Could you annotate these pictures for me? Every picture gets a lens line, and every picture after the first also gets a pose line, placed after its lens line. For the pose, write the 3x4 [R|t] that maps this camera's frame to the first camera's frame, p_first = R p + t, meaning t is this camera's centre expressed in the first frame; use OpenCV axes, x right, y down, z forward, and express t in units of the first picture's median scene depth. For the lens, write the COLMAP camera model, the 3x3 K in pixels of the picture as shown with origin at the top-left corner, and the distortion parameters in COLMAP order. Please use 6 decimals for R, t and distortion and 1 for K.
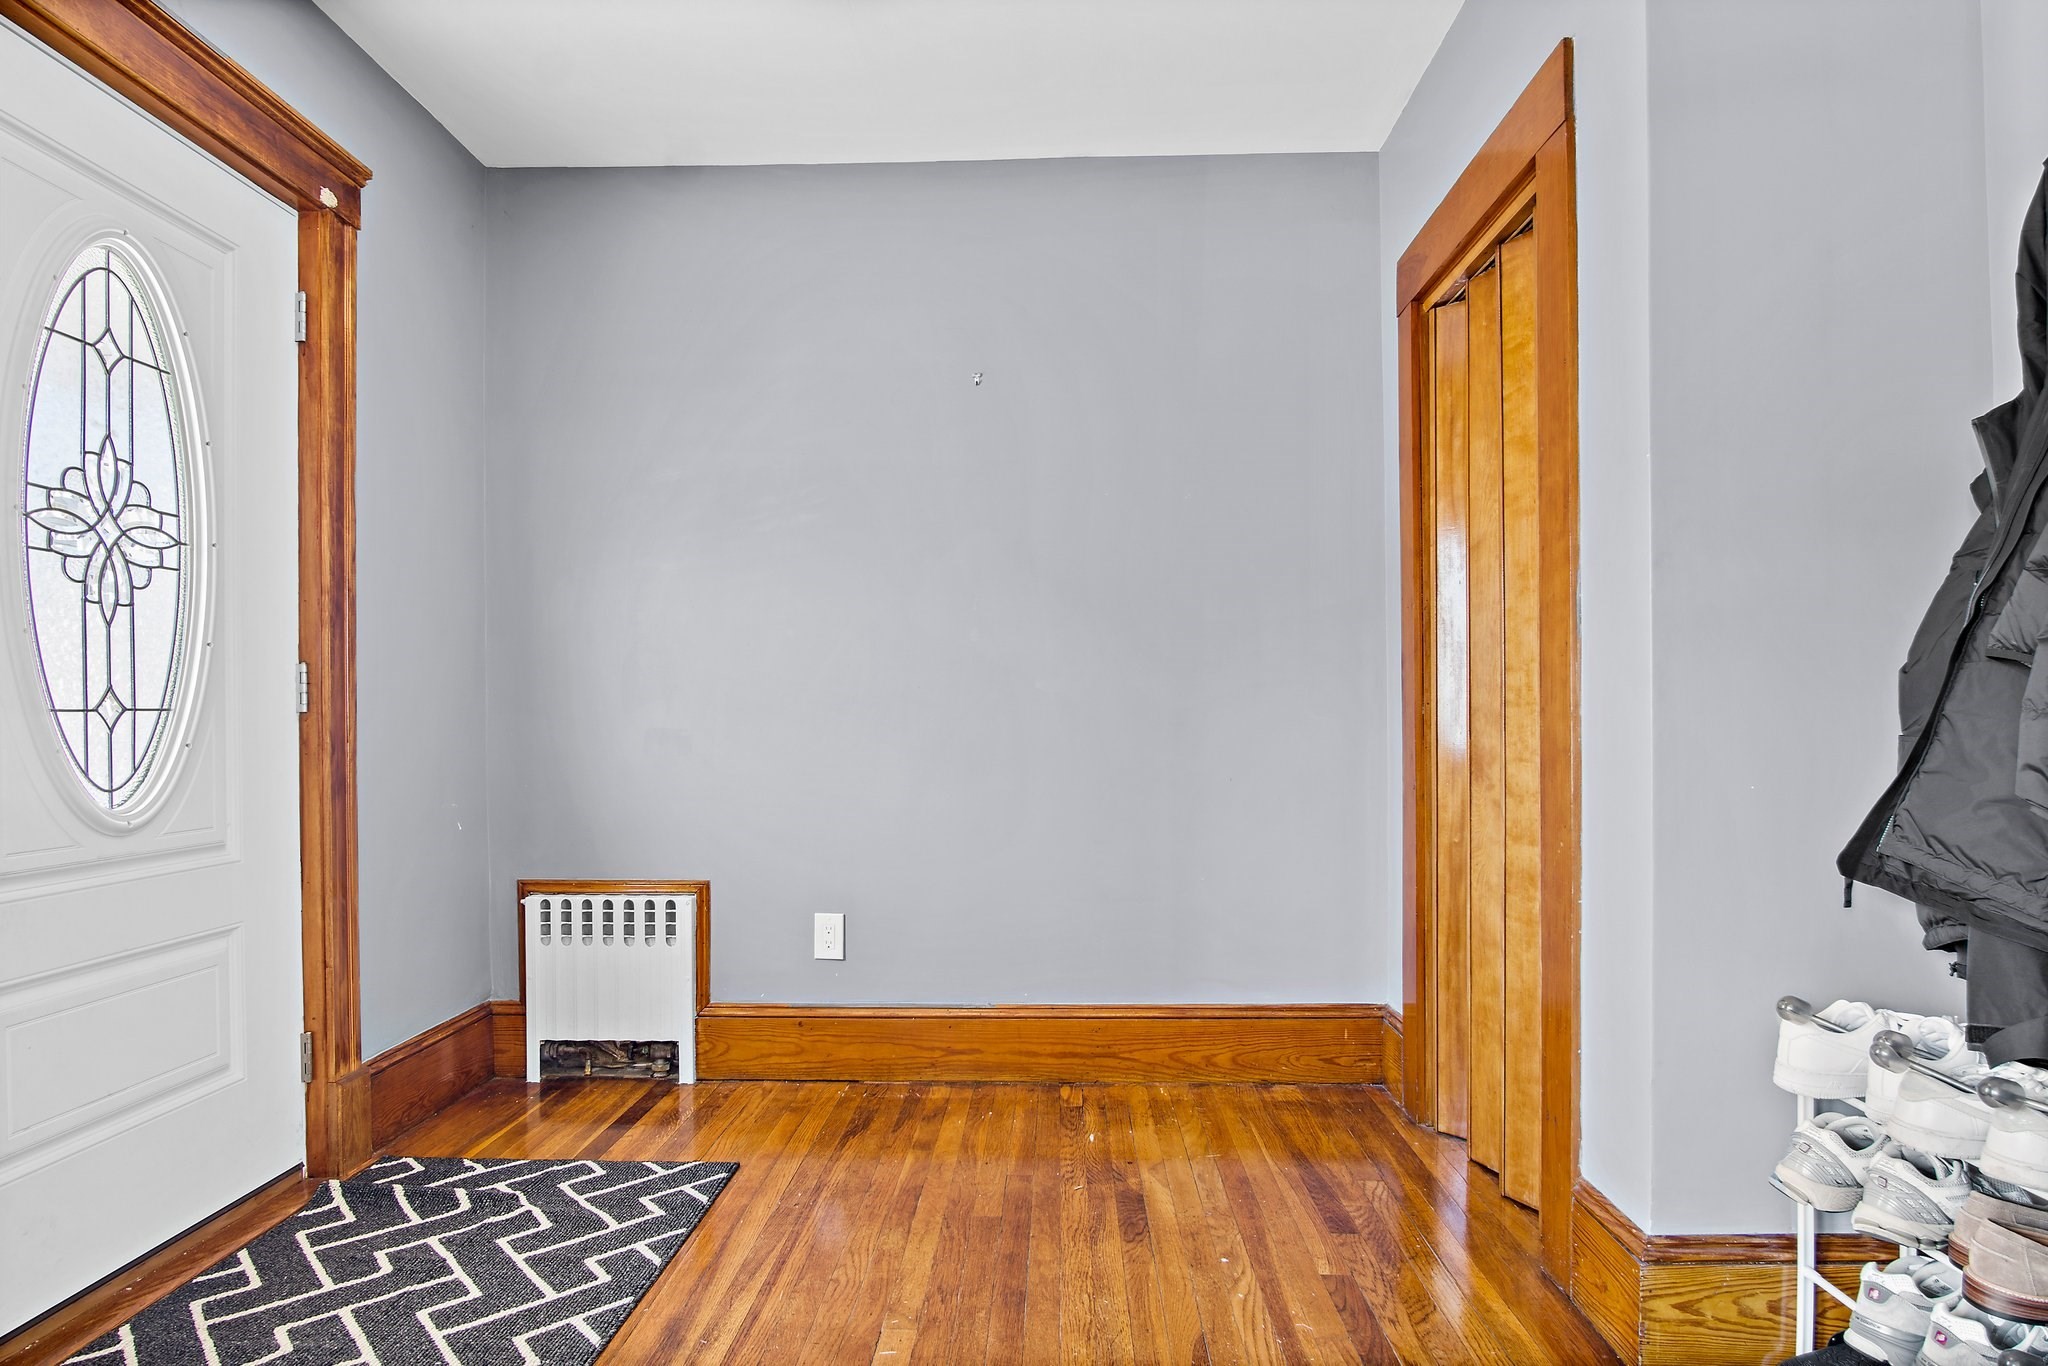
lens RADIAL K [[1121.0, 0, 1055.0], [0, 1121.0, 723.1], [0, 0, 1]] dist [-0.019373, -0.001694]
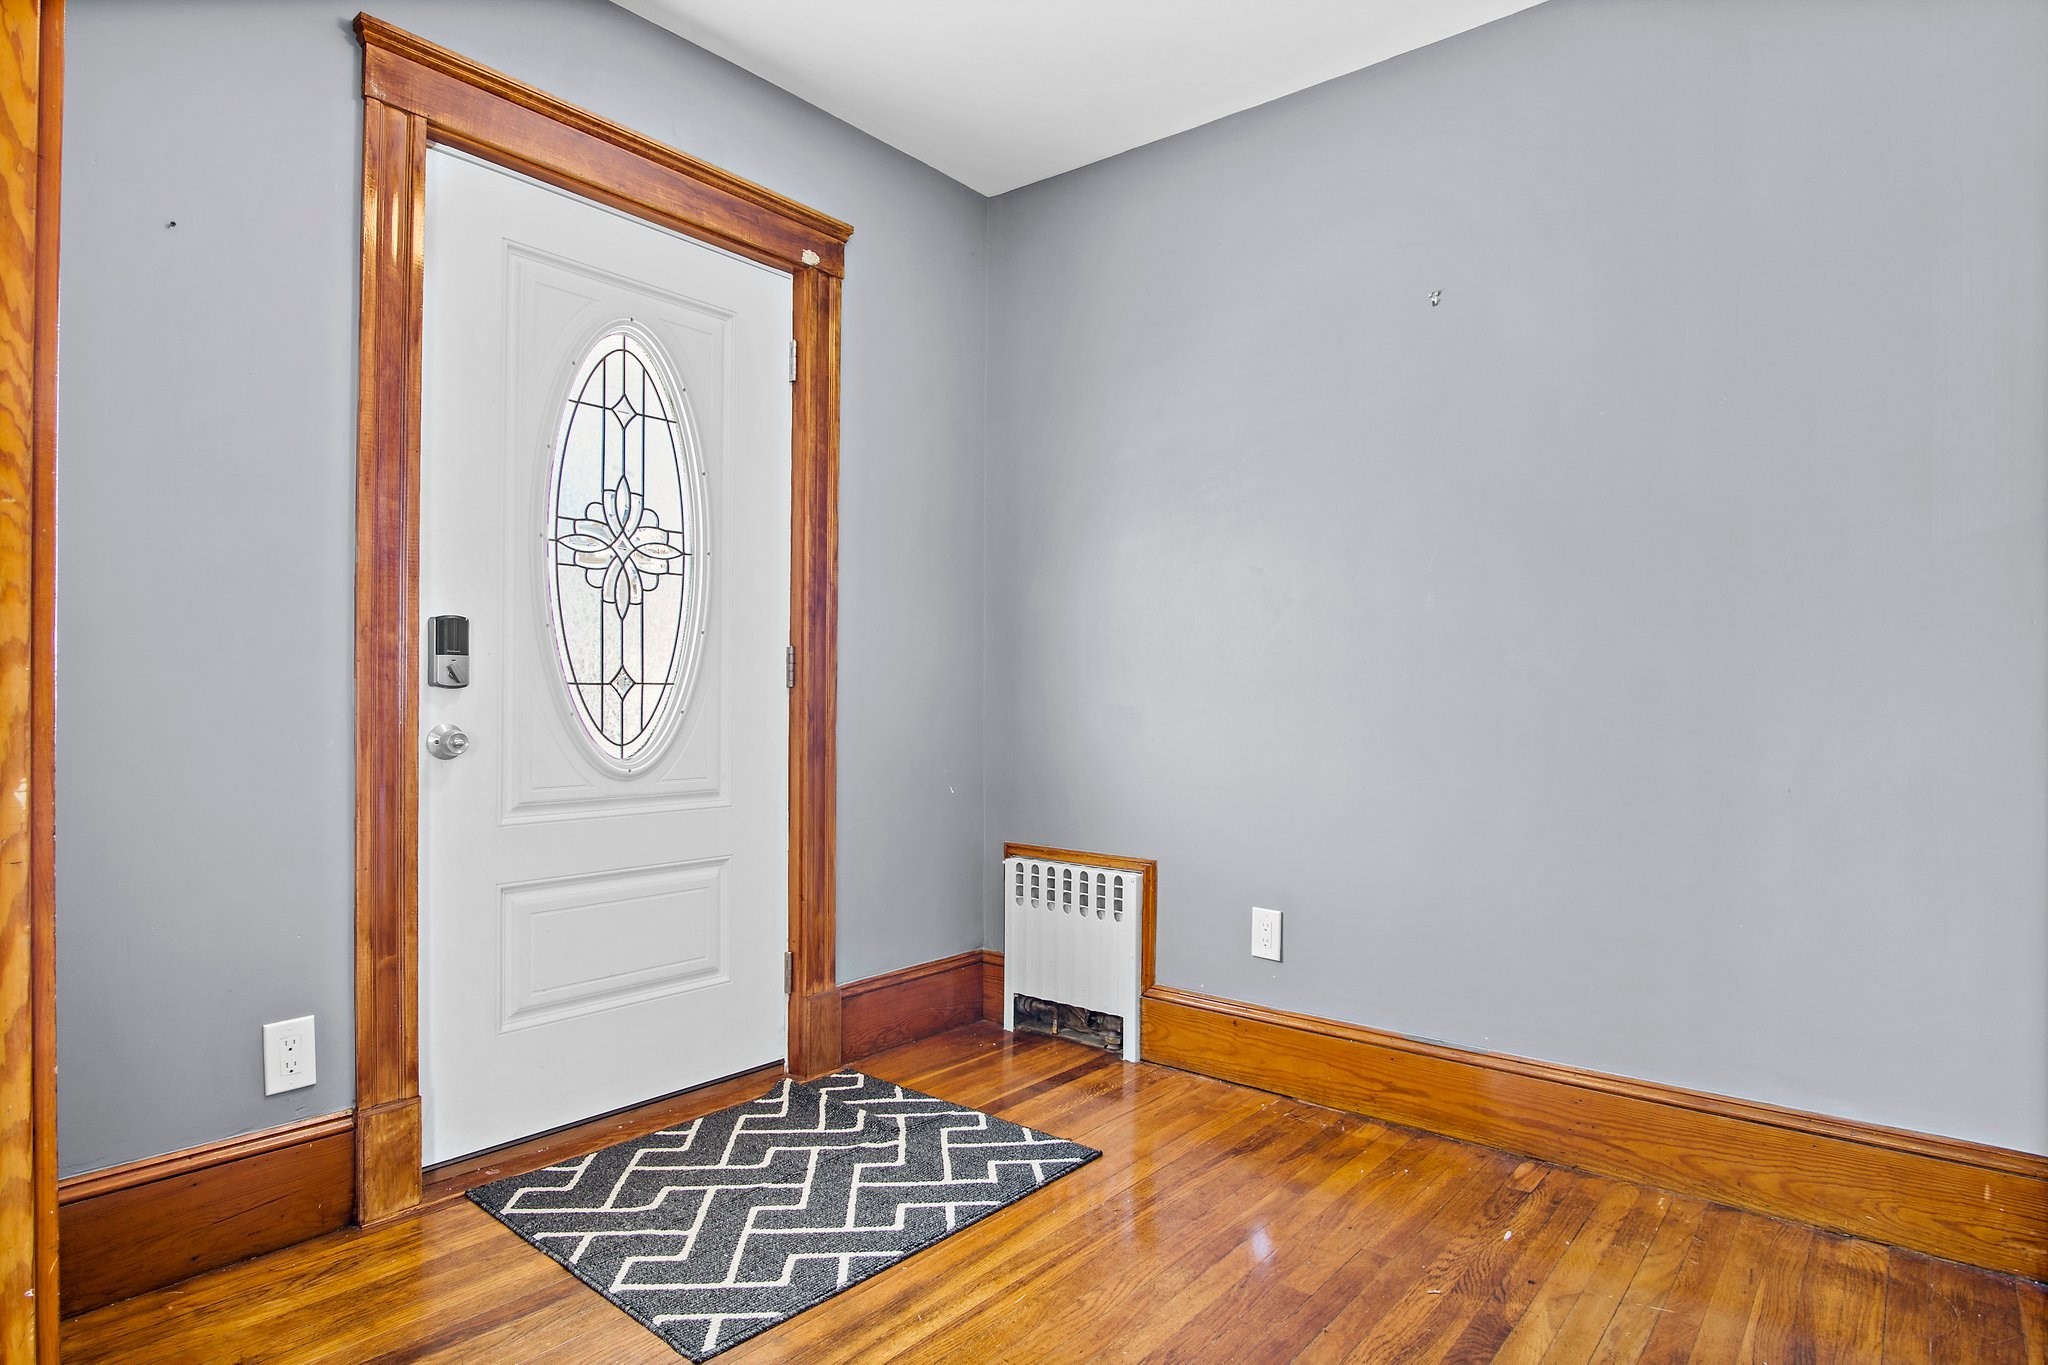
lens RADIAL K [[1121.0, 0, 1034.1], [0, 1121.0, 693.5], [0, 0, 1]] dist [-0.019373, -0.001694]
pose [[0.788947, 0.010115, -0.614378, 0.278340], [-0.015242, 0.999879, -0.003111, -0.002850], [0.614272, 0.011819, 0.789006, 0.197047]]
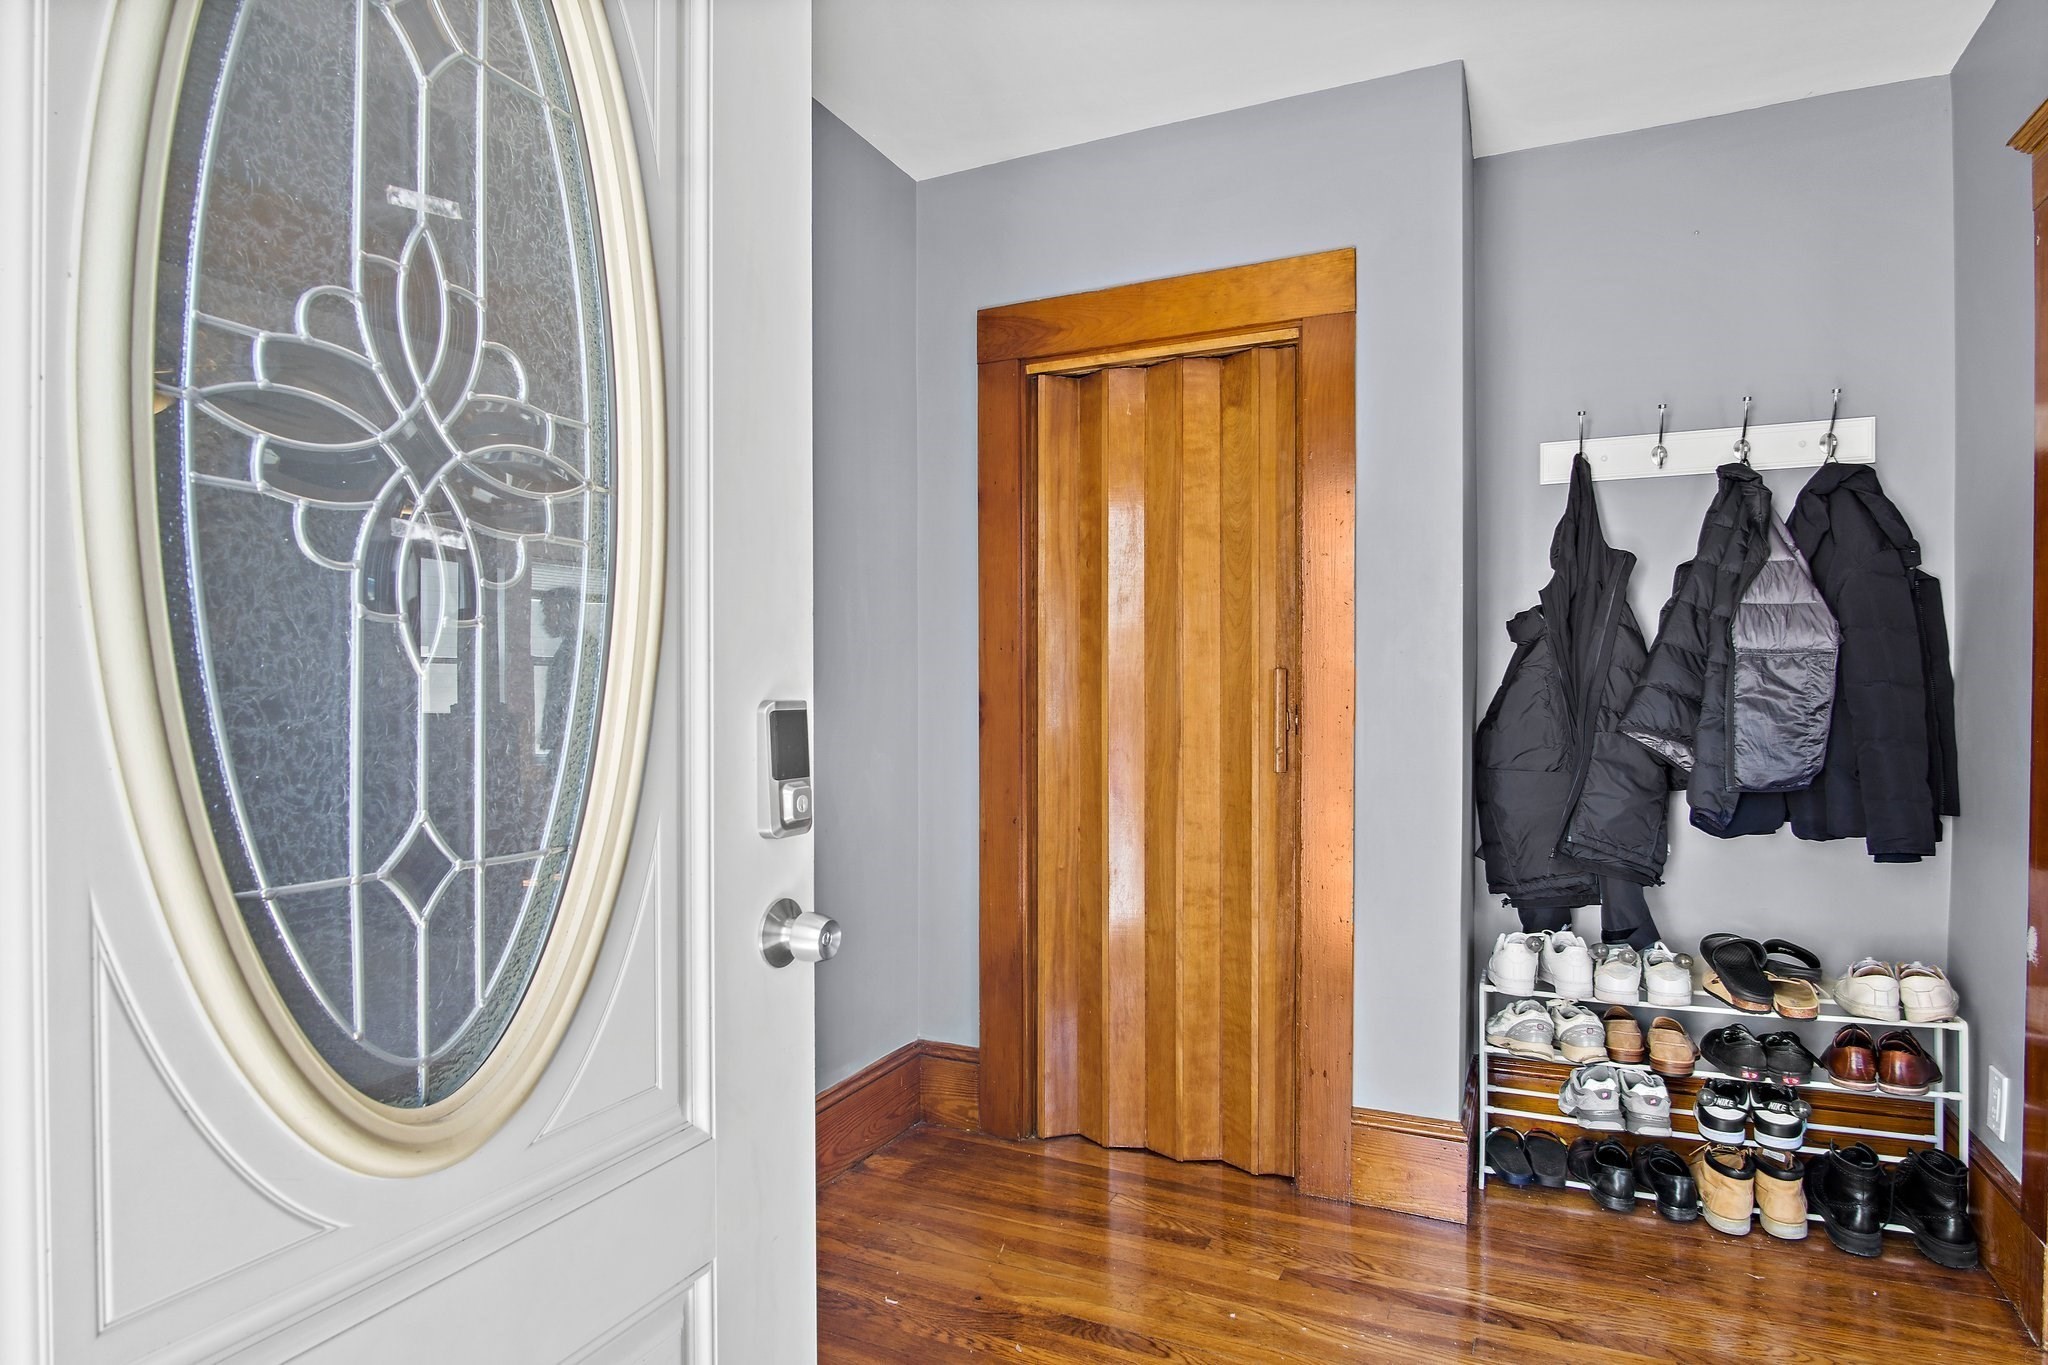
lens RADIAL K [[1121.0, 0, 1034.1], [0, 1121.0, 682.6], [0, 0, 1]] dist [-0.019373, -0.001694]
pose [[0.424561, -0.001050, 0.905399, -0.737462], [0.005606, 0.999983, -0.001469, -0.083852], [-0.905382, 0.005699, 0.424559, 0.634109]]
